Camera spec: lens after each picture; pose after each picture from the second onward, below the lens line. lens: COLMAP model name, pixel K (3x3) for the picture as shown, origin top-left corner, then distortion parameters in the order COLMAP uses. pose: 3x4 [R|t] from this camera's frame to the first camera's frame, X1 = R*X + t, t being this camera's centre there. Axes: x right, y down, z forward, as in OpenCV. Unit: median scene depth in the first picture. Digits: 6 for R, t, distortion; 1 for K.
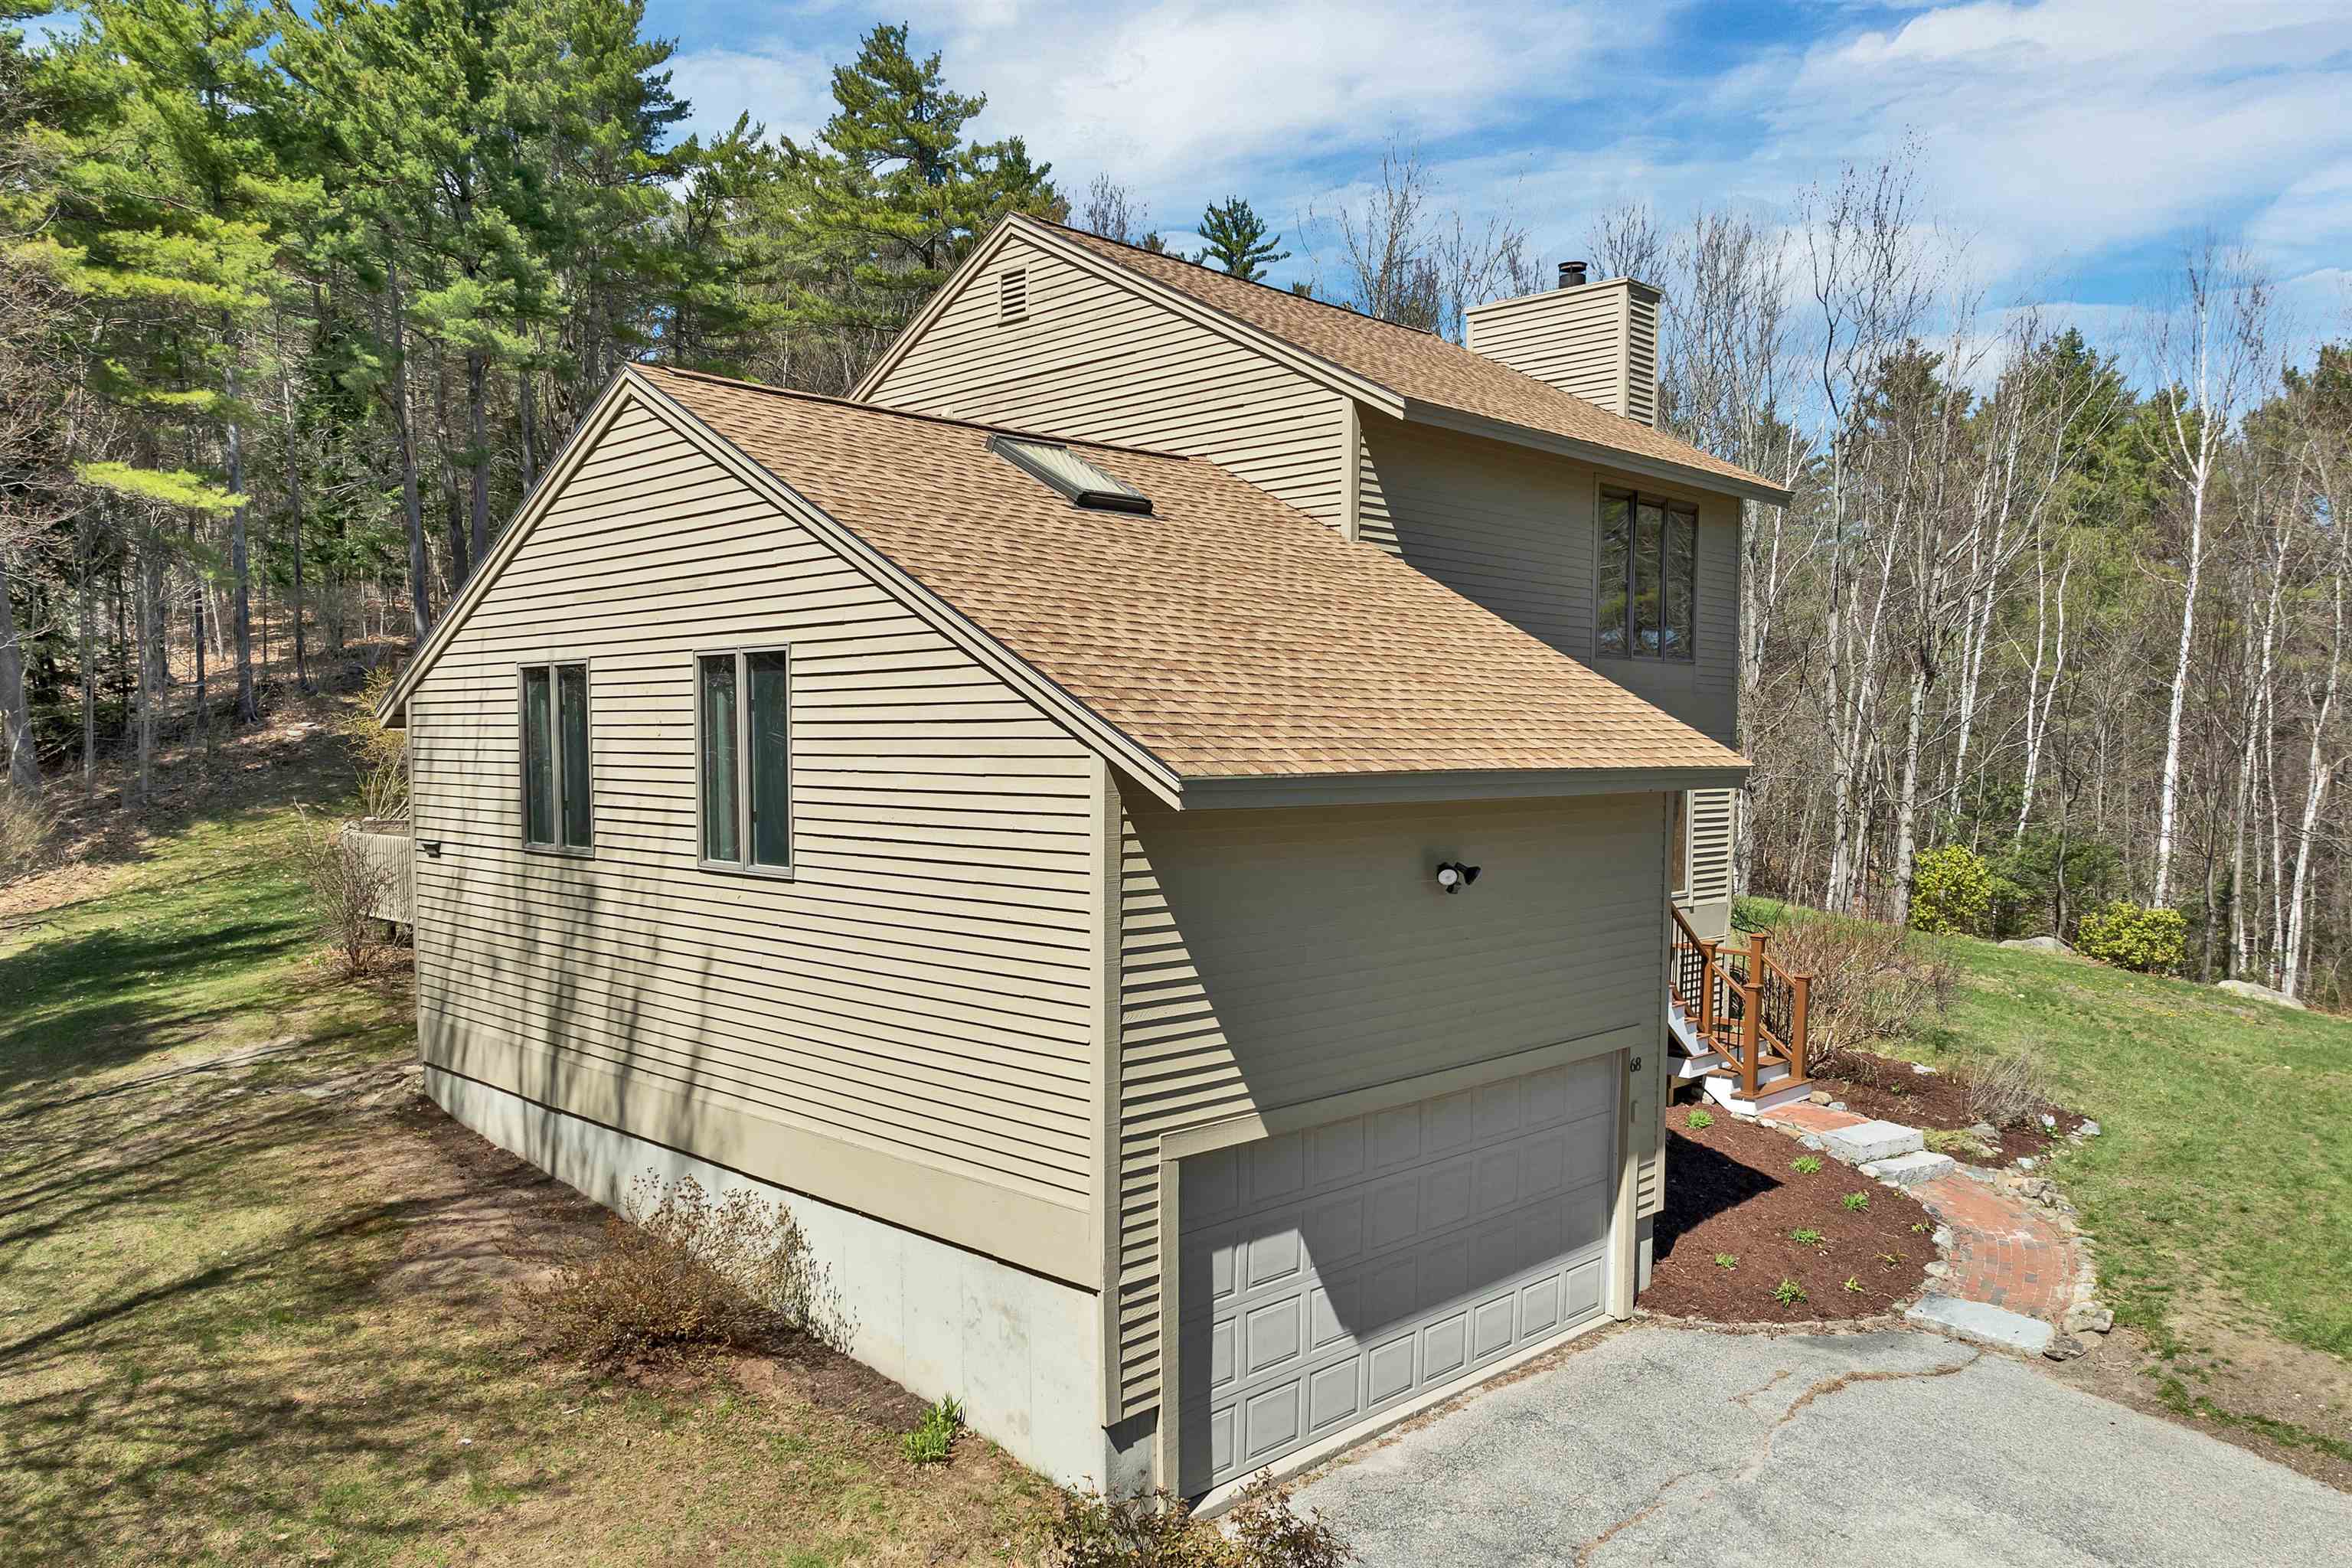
lens RADIAL K [[1713.5, 0, 1182.0], [0, 1713.5, 858.6], [0, 0, 1]] dist [-0.035646, -0.000101]
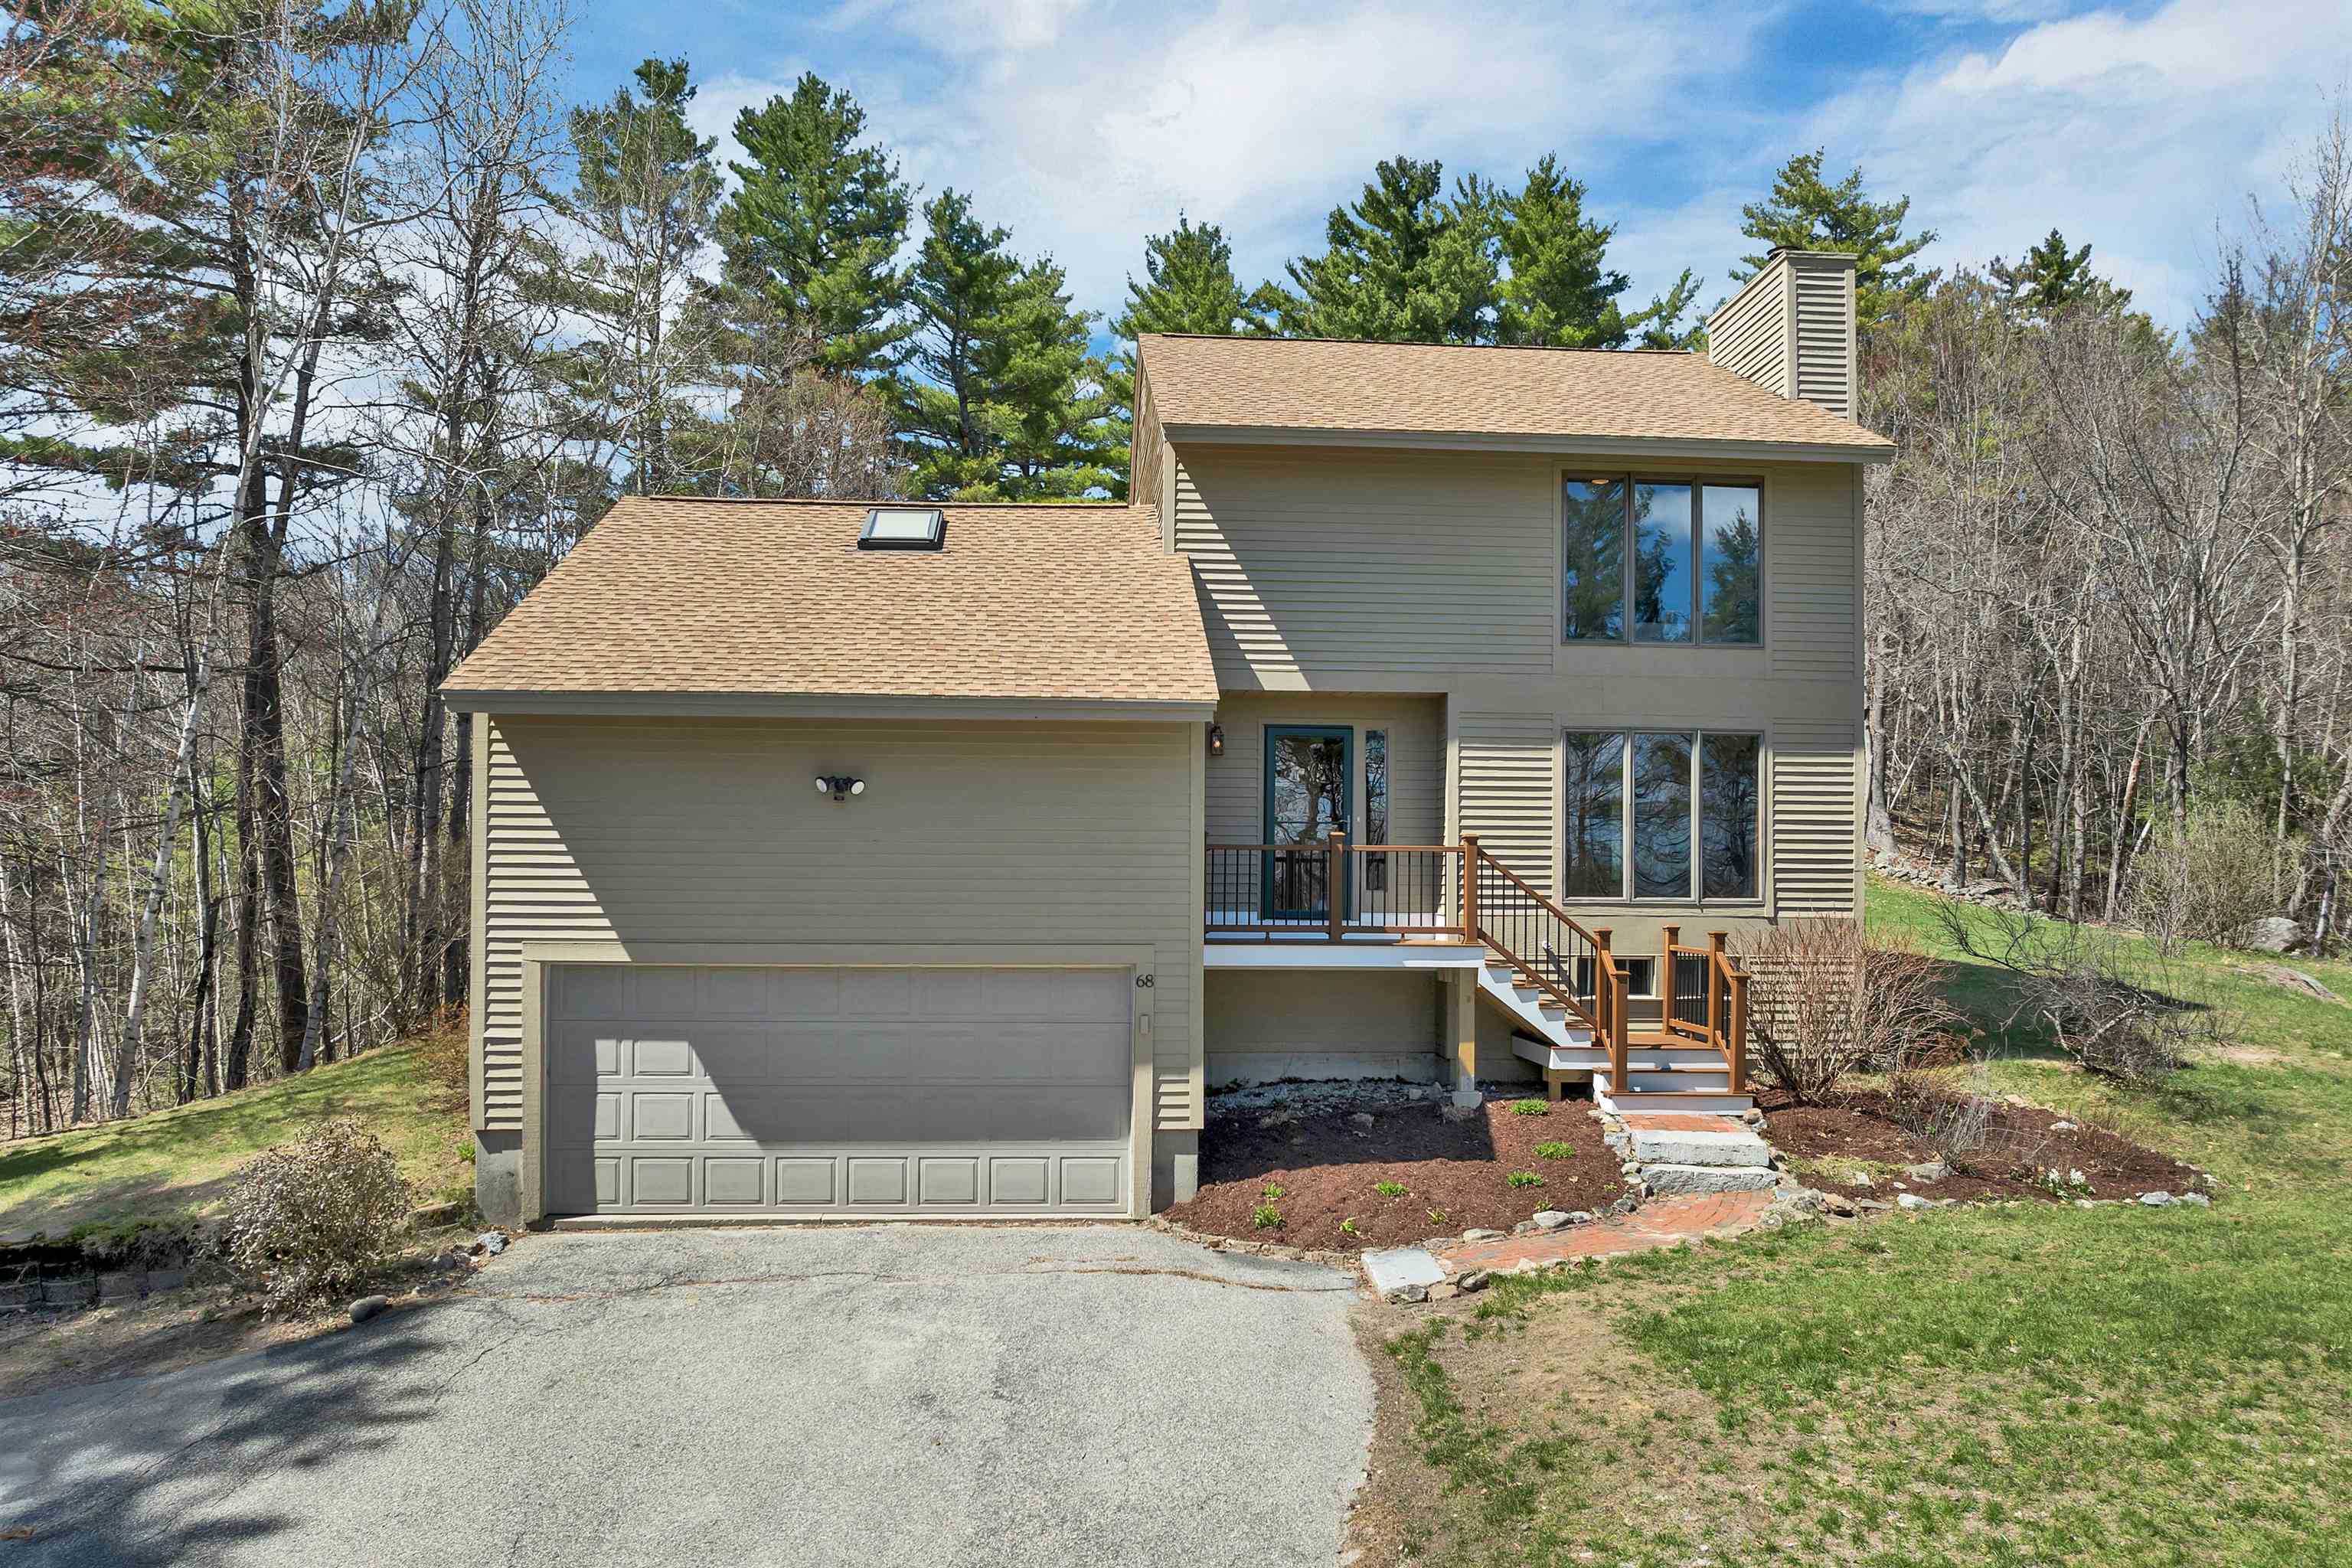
lens RADIAL K [[1695.7, 0, 1182.7], [0, 1695.7, 883.7], [0, 0, 1]] dist [-0.046587, -0.003440]
pose [[0.747451, -0.004971, -0.664298, 1.062123], [-0.050221, 0.996688, -0.063965, 0.134394], [0.662416, 0.081173, 0.744726, 0.218947]]
